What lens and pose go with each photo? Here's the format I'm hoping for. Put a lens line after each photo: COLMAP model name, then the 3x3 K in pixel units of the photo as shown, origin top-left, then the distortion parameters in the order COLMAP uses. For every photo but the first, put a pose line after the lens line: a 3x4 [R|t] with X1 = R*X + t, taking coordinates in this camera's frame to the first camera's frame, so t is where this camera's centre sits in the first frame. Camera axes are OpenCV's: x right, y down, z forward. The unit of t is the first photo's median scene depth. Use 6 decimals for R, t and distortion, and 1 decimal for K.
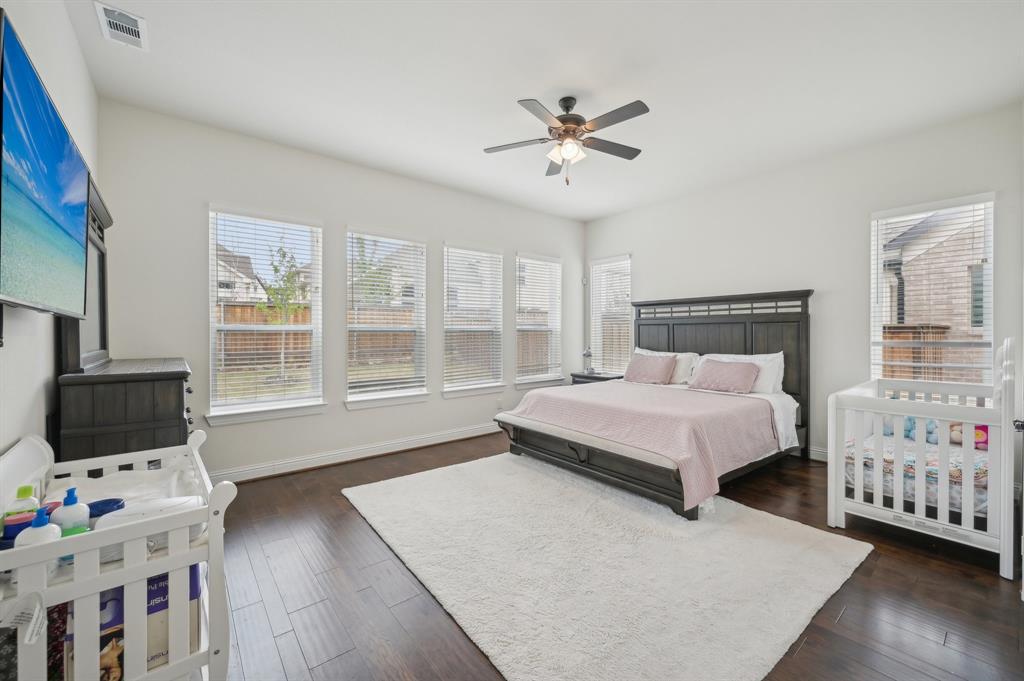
lens RADIAL K [[412.6, 0, 518.2], [0, 412.6, 339.2], [0, 0, 1]] dist [0.000671, -0.000270]
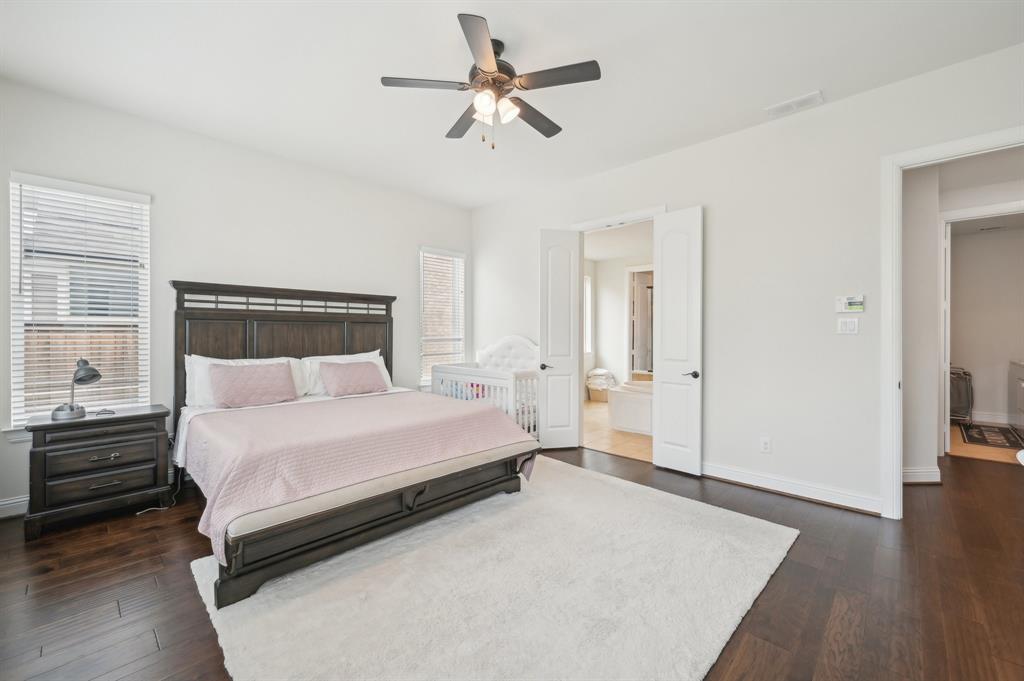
lens RADIAL K [[412.6, 0, 517.6], [0, 412.6, 332.6], [0, 0, 1]] dist [0.000671, -0.000270]
pose [[-0.126411, -0.000113, 0.991978, -0.510084], [0.009289, 0.999956, 0.001297, -0.013124], [-0.991934, 0.009379, -0.126404, 0.770514]]
